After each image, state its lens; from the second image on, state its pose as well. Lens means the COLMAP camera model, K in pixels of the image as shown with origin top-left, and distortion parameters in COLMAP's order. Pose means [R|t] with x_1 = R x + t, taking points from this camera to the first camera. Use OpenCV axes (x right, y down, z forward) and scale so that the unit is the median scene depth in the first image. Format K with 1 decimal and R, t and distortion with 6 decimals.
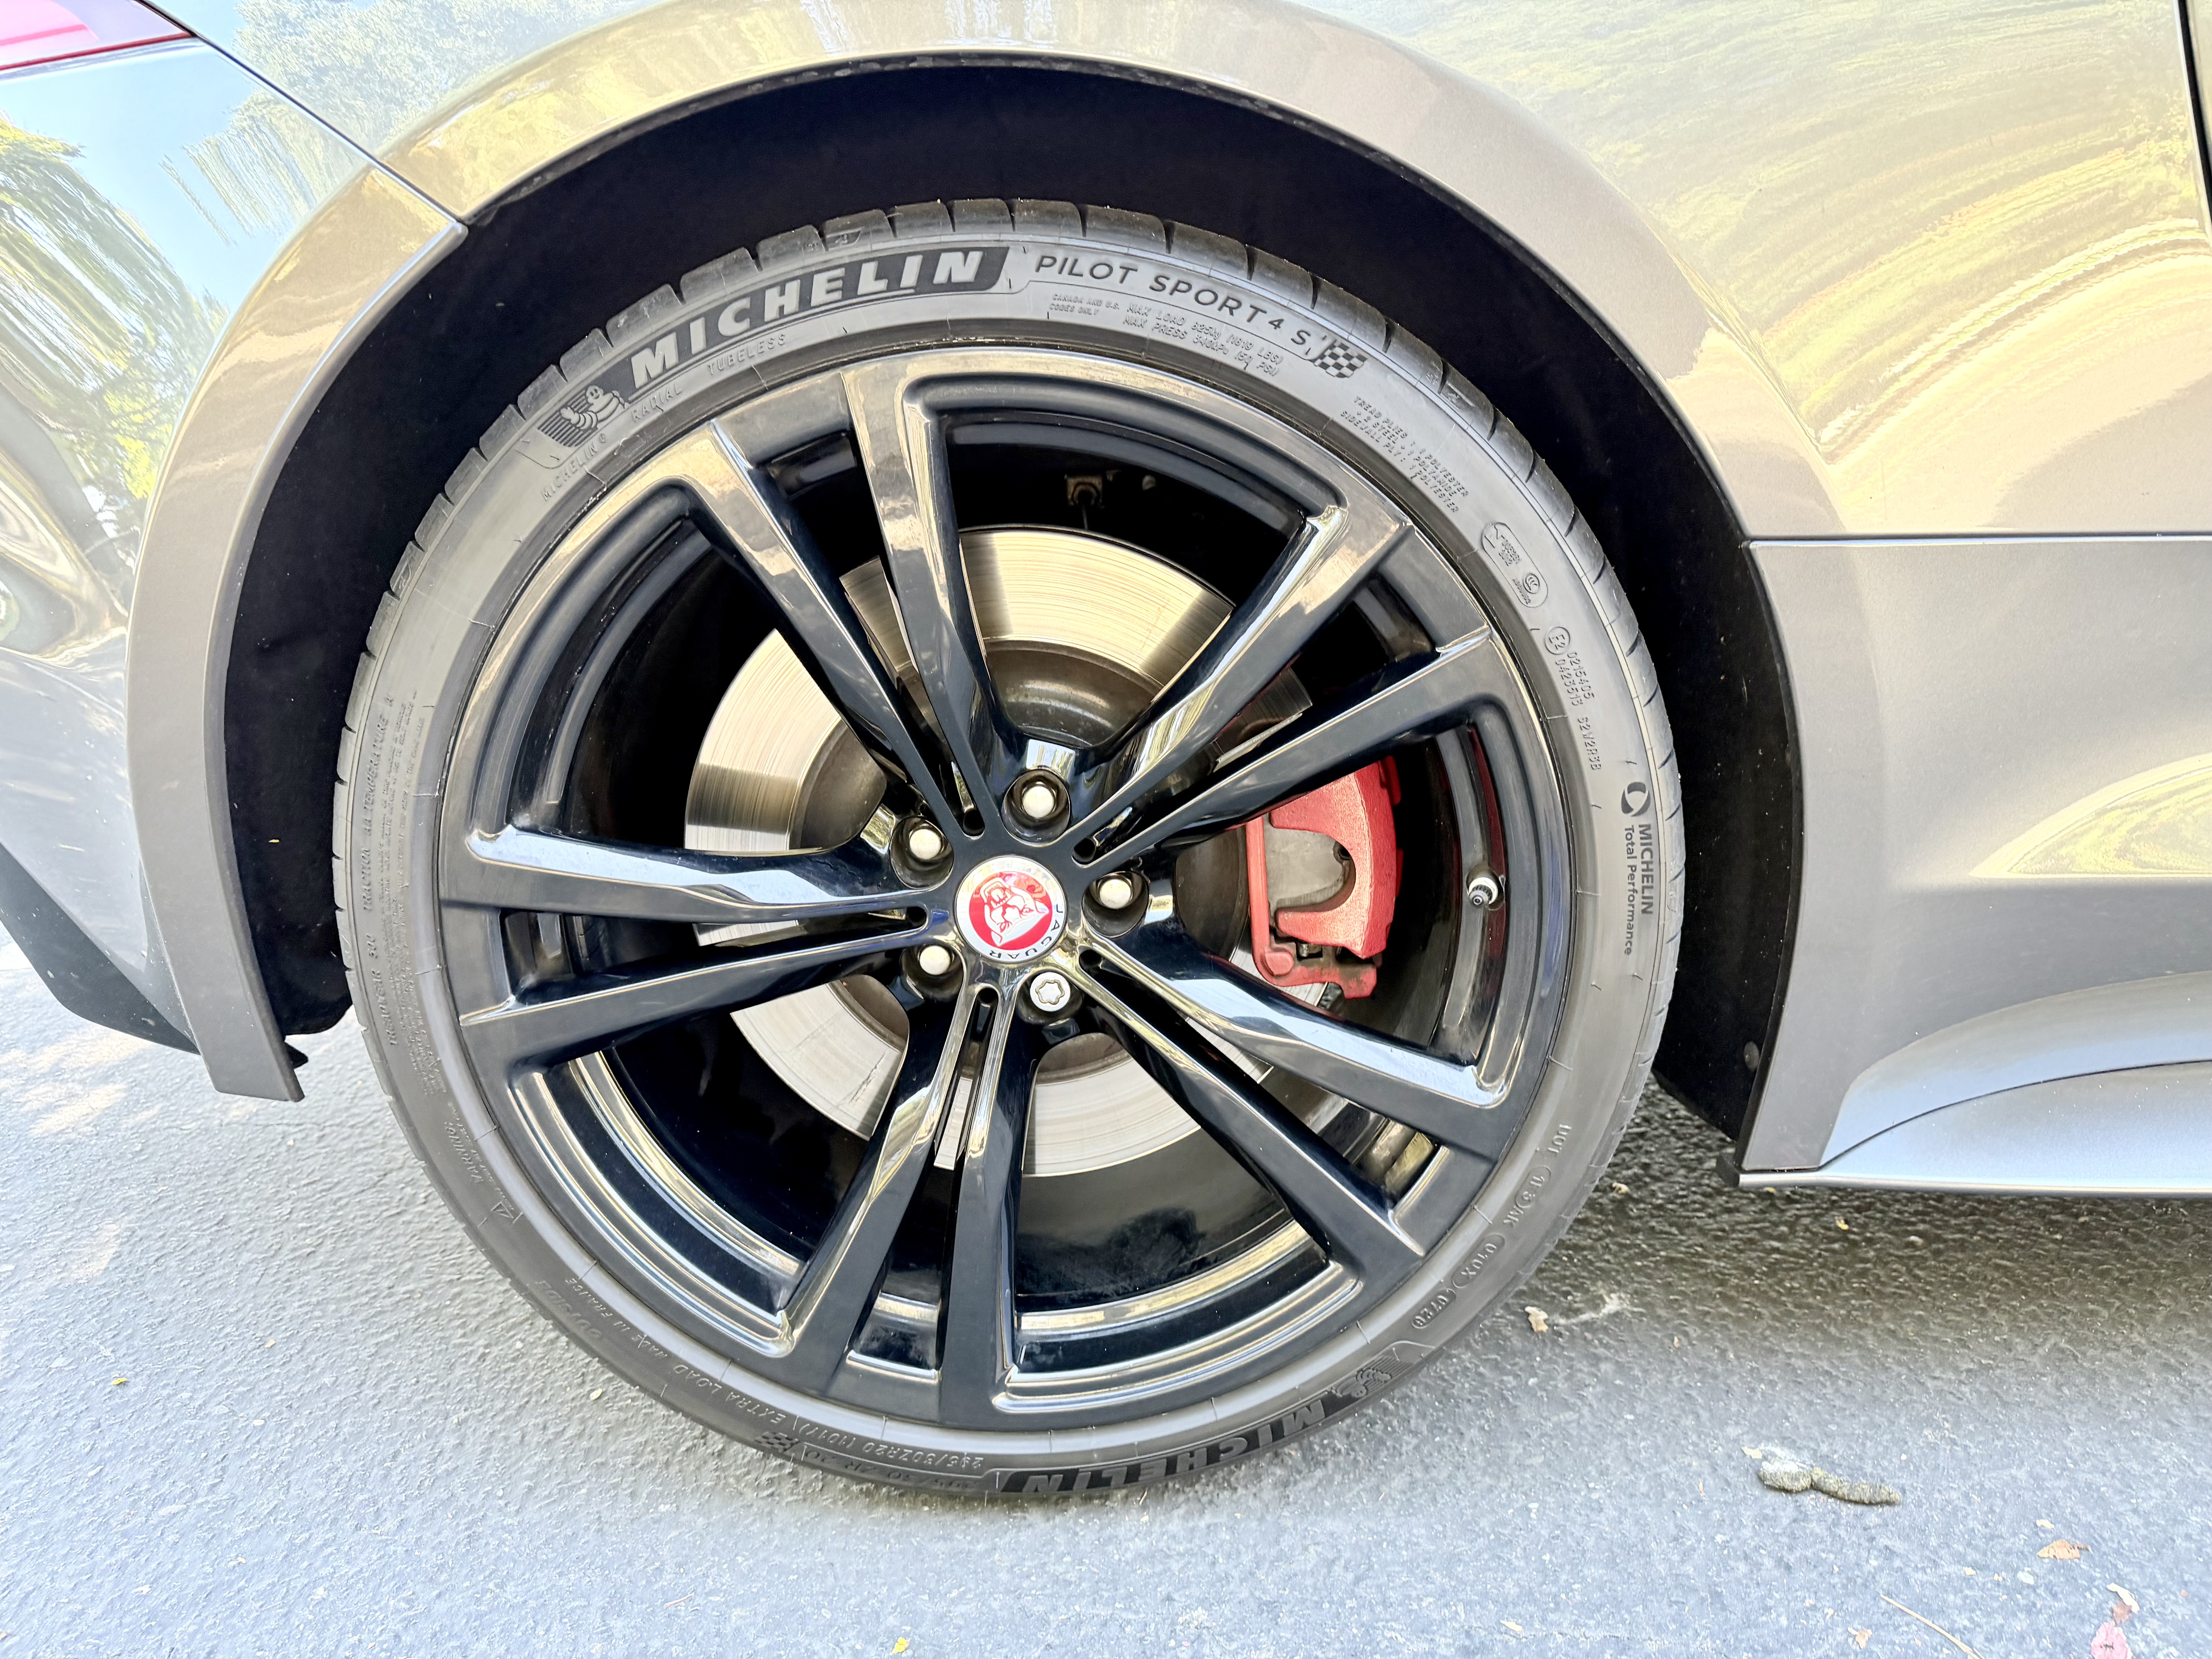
lens RADIAL K [[1538.6, 0, 1106.0], [0, 1538.6, 829.5], [0, 0, 1]] dist [0.035223, -0.048024]
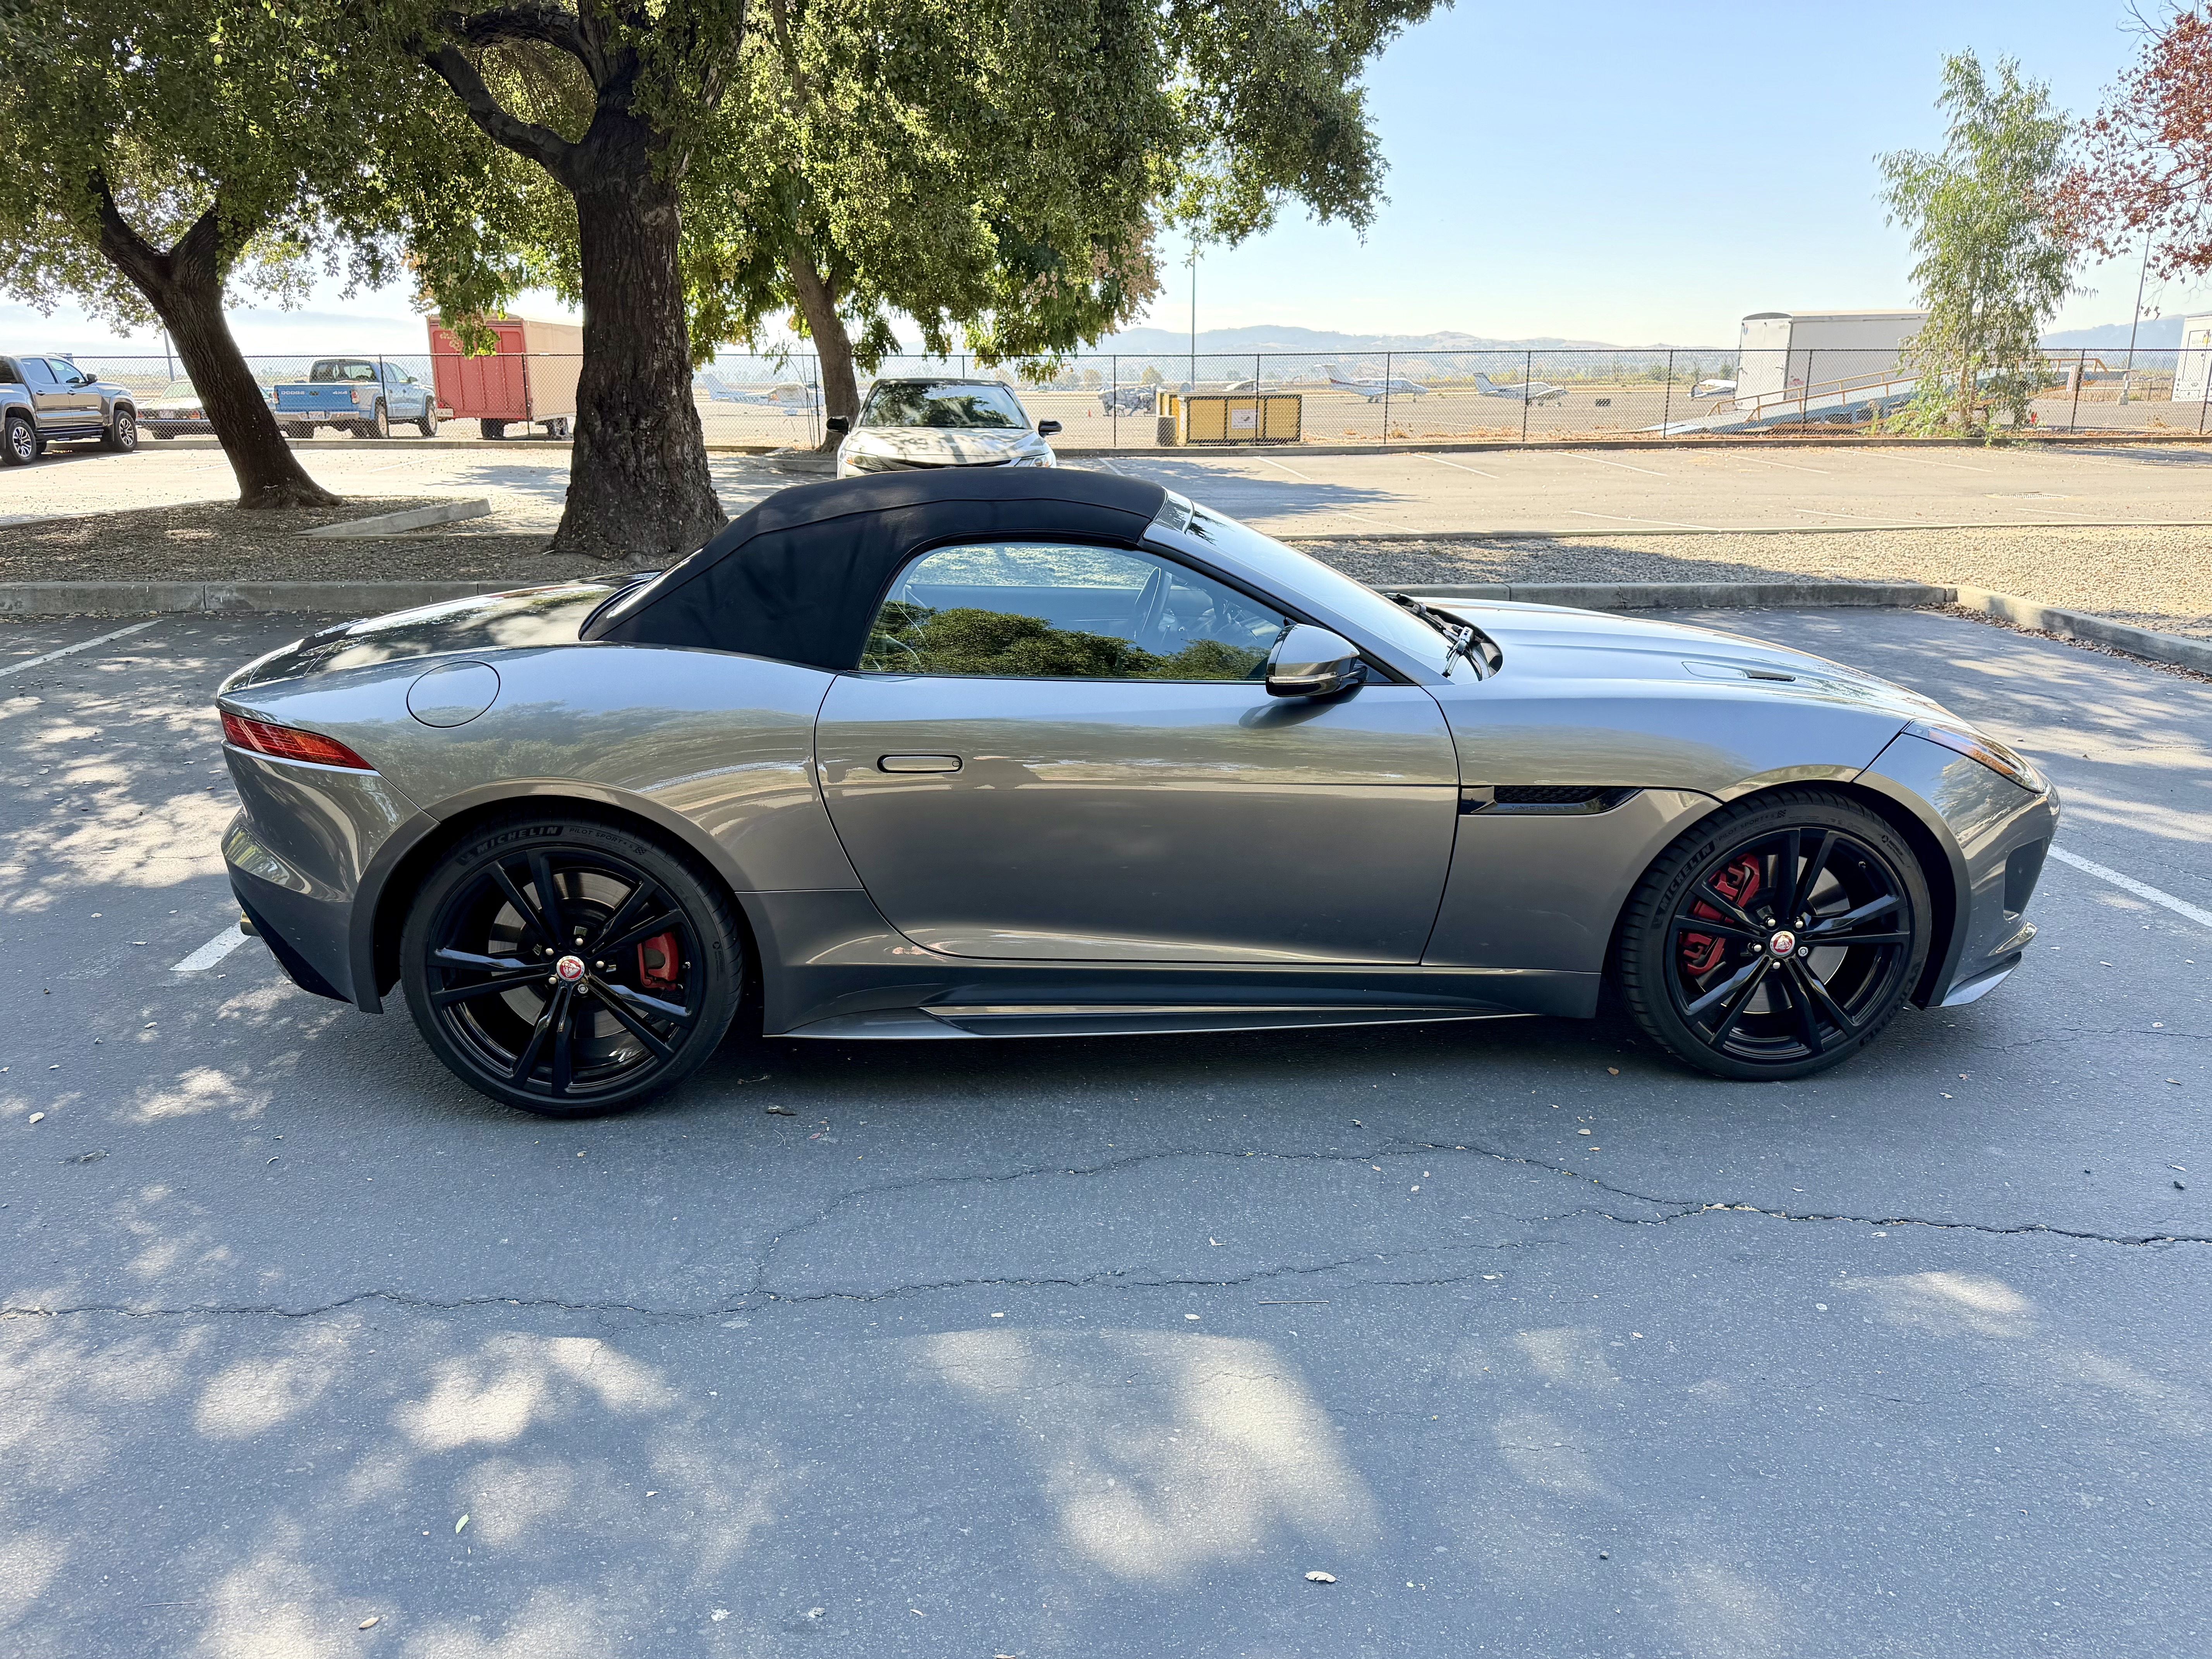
lens RADIAL K [[1527.0, 0, 1114.3], [0, 1527.0, 833.2], [0, 0, 1]] dist [0.055278, -0.067205]
pose [[0.993460, 0.031980, 0.109612, 0.931769], [-0.034008, 0.999282, 0.016677, -0.426293], [-0.109000, -0.020296, 0.993835, -3.262189]]
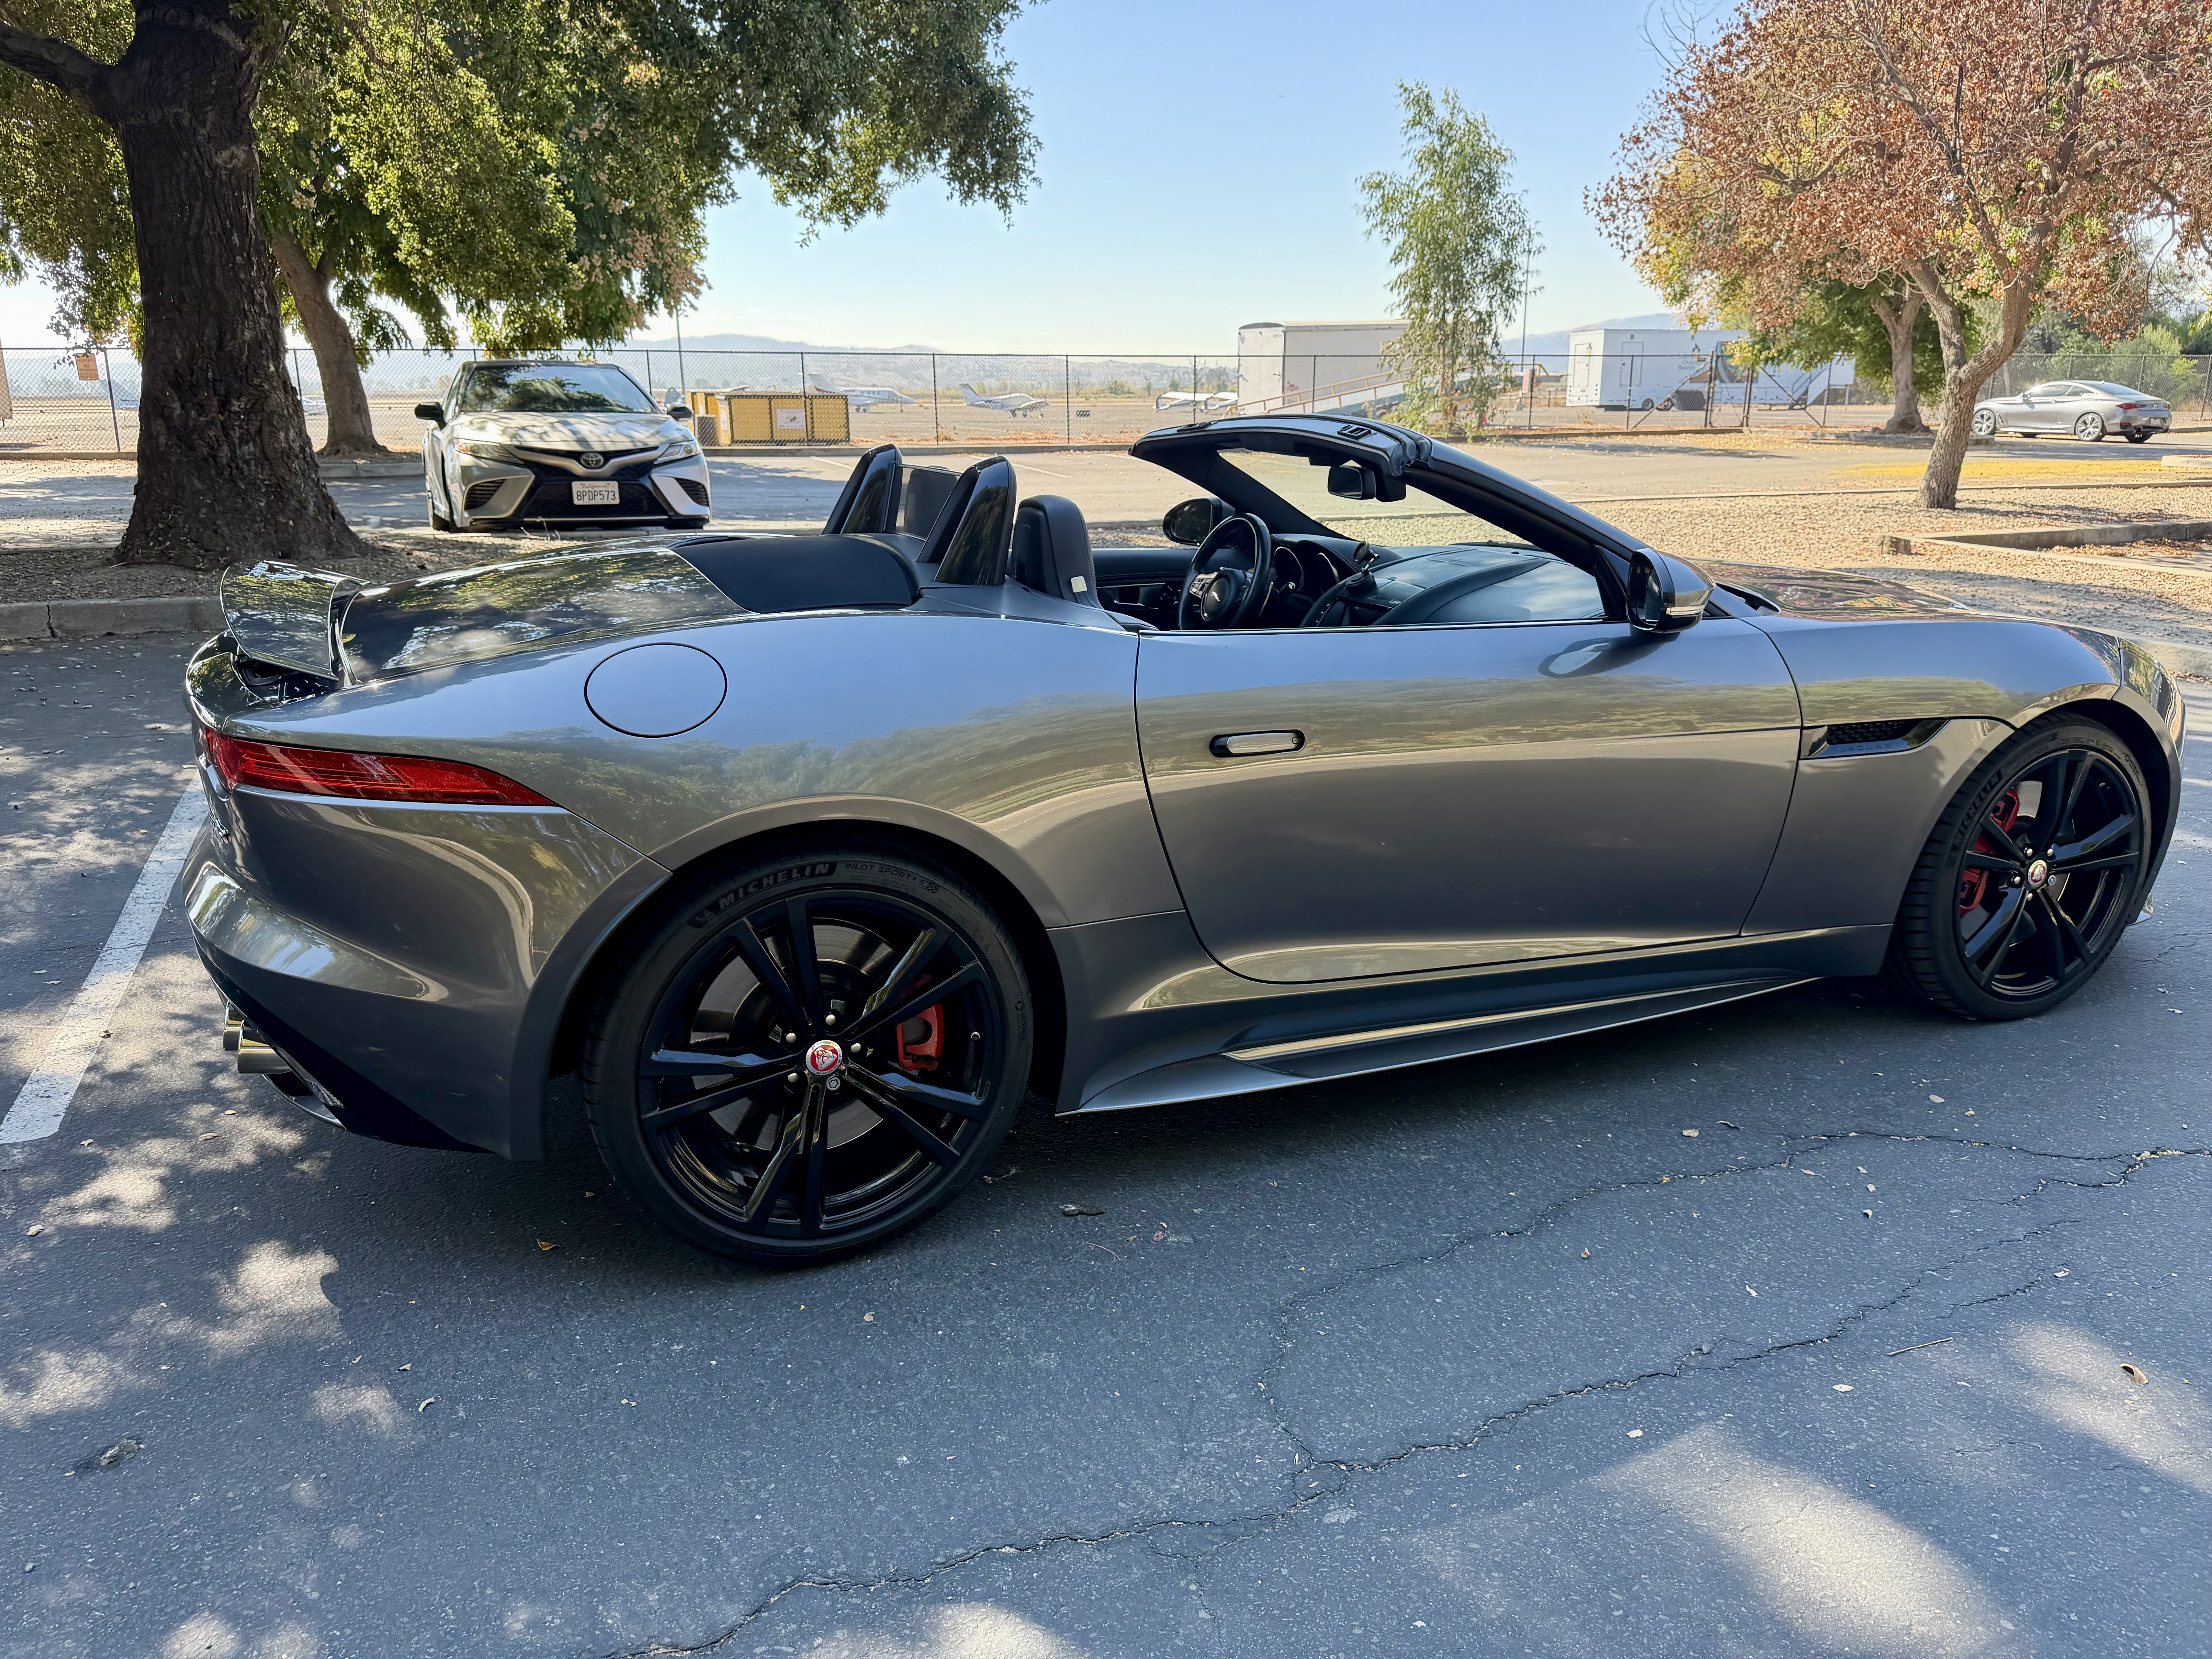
lens RADIAL K [[1527.3, 0, 1066.2], [0, 1527.3, 835.4], [0, 0, 1]] dist [-0.000523, 0.003239]
pose [[0.917739, -0.050496, 0.393961, -0.778599], [0.048767, 0.998706, 0.014407, -0.397143], [-0.394179, 0.005990, 0.919014, -1.901830]]
